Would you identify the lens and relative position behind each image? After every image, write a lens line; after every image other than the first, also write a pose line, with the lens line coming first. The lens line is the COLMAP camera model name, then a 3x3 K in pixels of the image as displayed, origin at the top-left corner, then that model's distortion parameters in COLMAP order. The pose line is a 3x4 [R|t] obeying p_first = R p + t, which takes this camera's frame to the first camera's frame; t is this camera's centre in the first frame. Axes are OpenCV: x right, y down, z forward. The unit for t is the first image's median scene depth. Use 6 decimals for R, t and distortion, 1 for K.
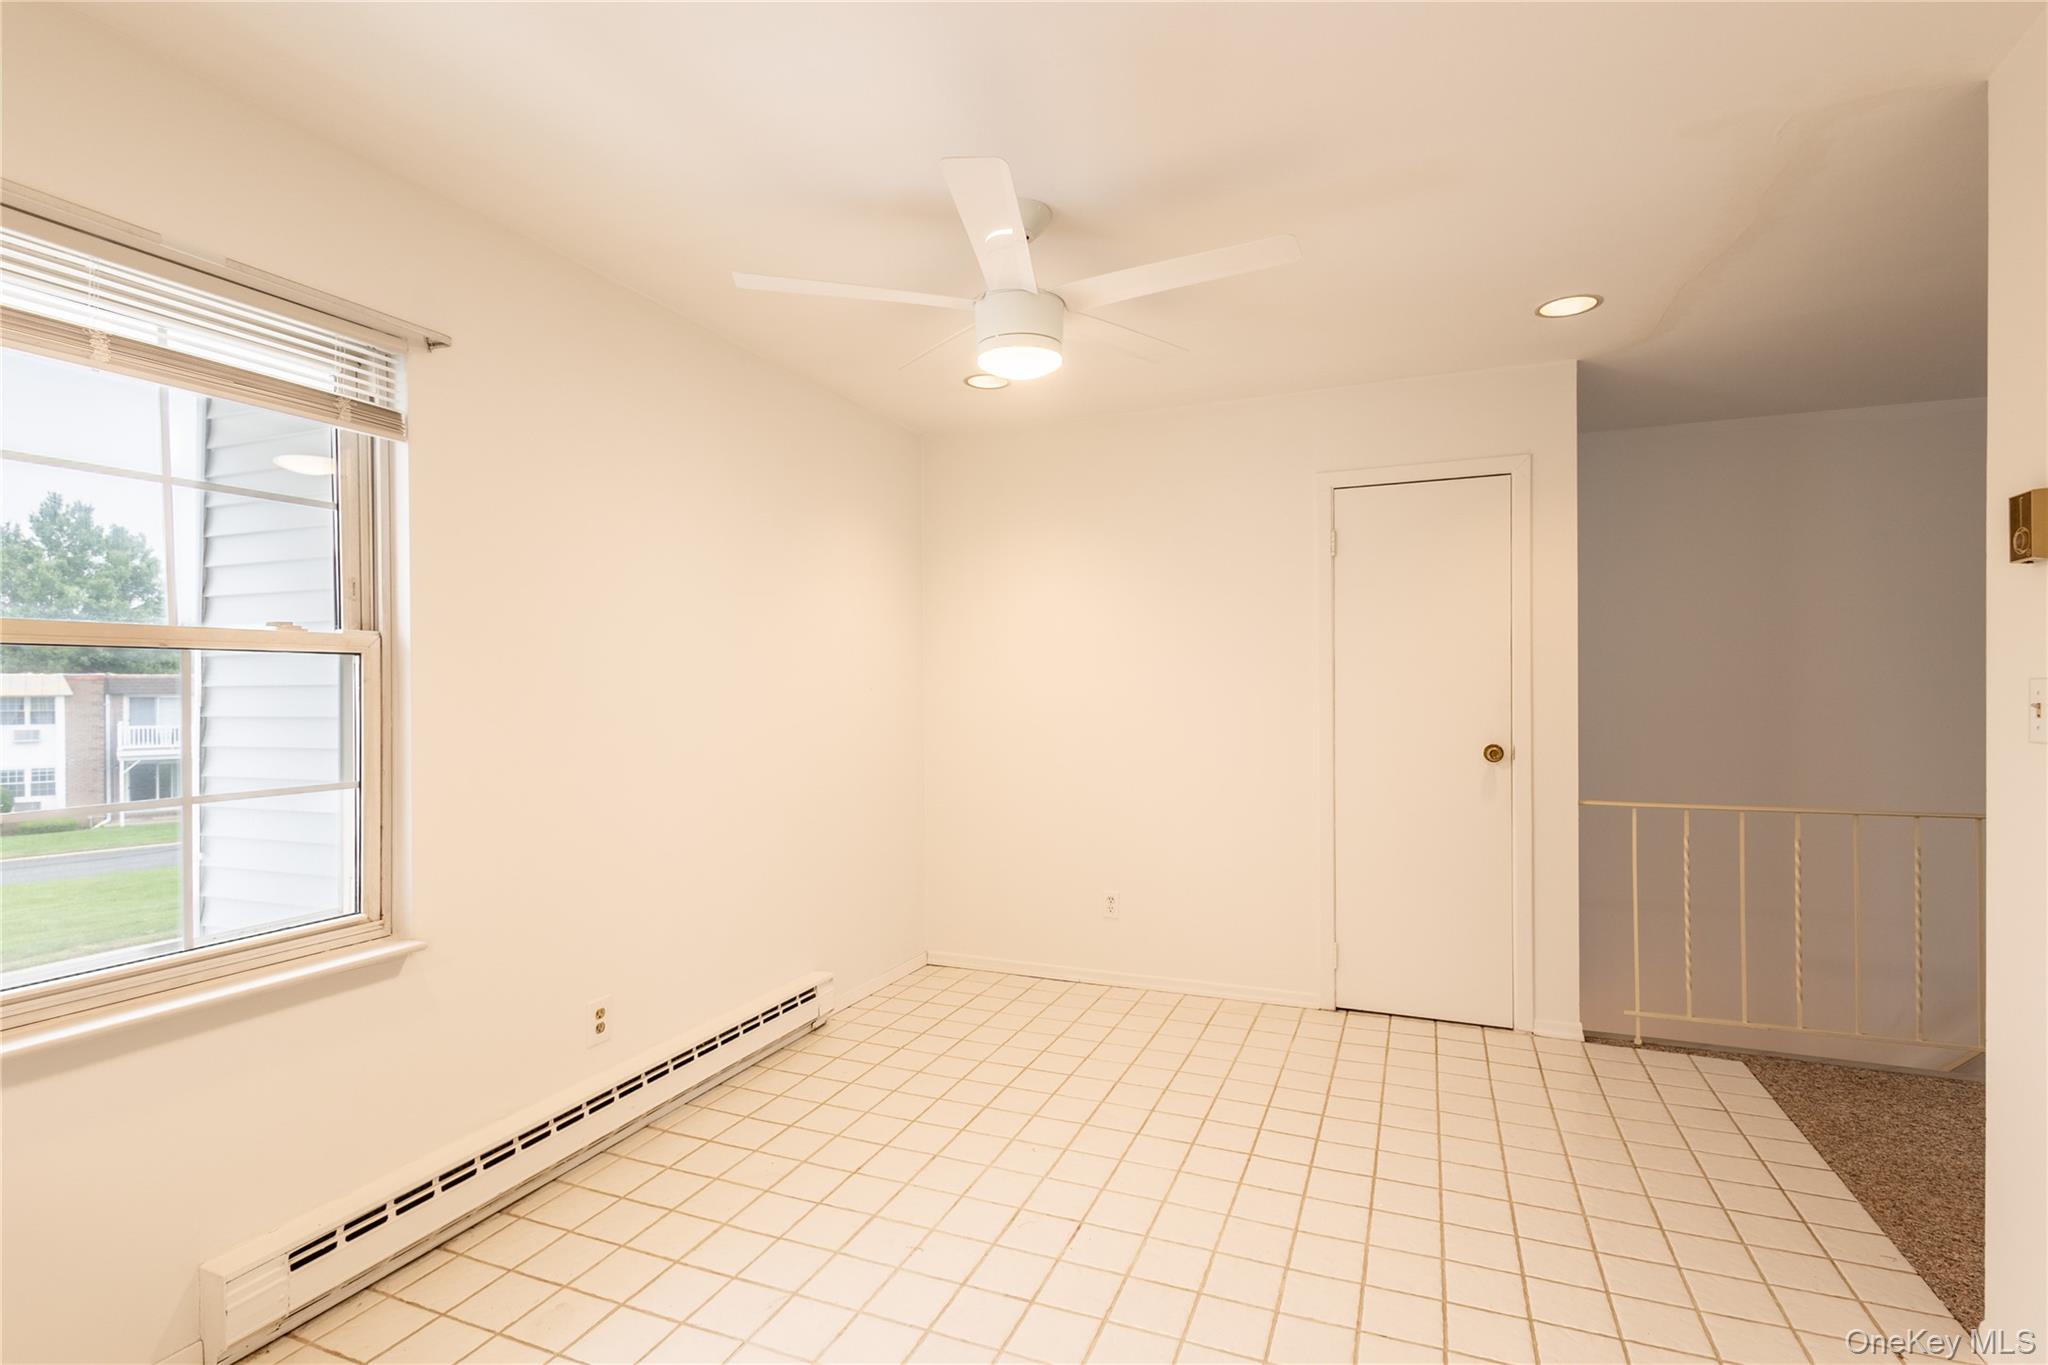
lens RADIAL K [[1017.0, 0, 1024.0], [0, 1017.0, 682.5], [0, 0, 1]] dist [0.002392, 0.000163]
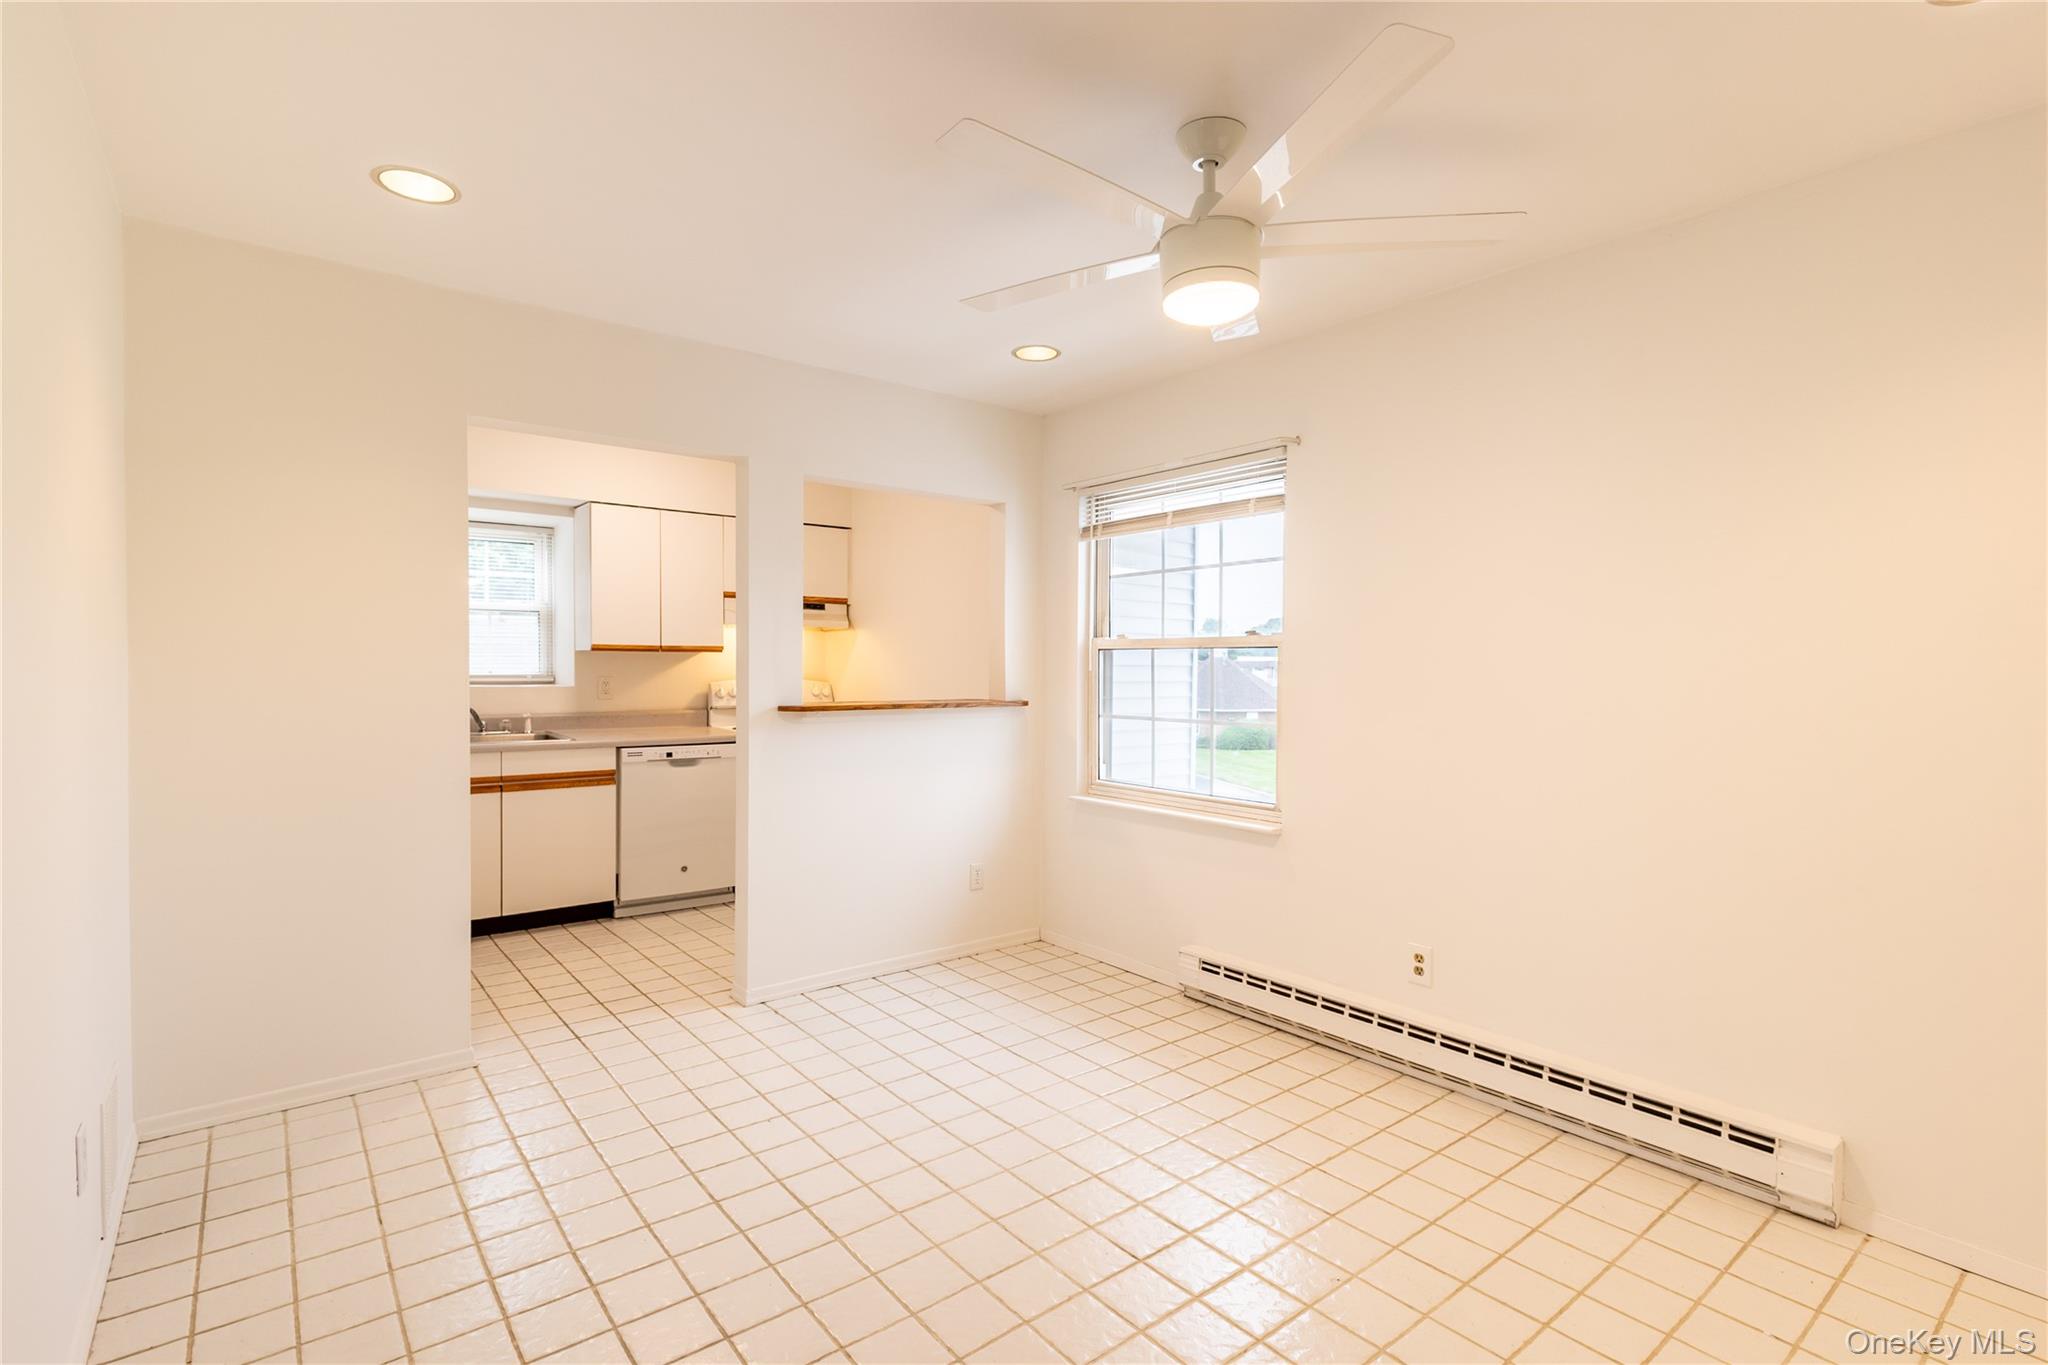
lens RADIAL K [[1017.0, 0, 1024.0], [0, 1017.0, 682.5], [0, 0, 1]] dist [0.002392, 0.000163]
pose [[-0.523074, 0.014521, -0.852164, 0.788958], [-0.003755, 0.999806, 0.019342, -0.001146], [0.852279, 0.013318, -0.522918, 1.239355]]
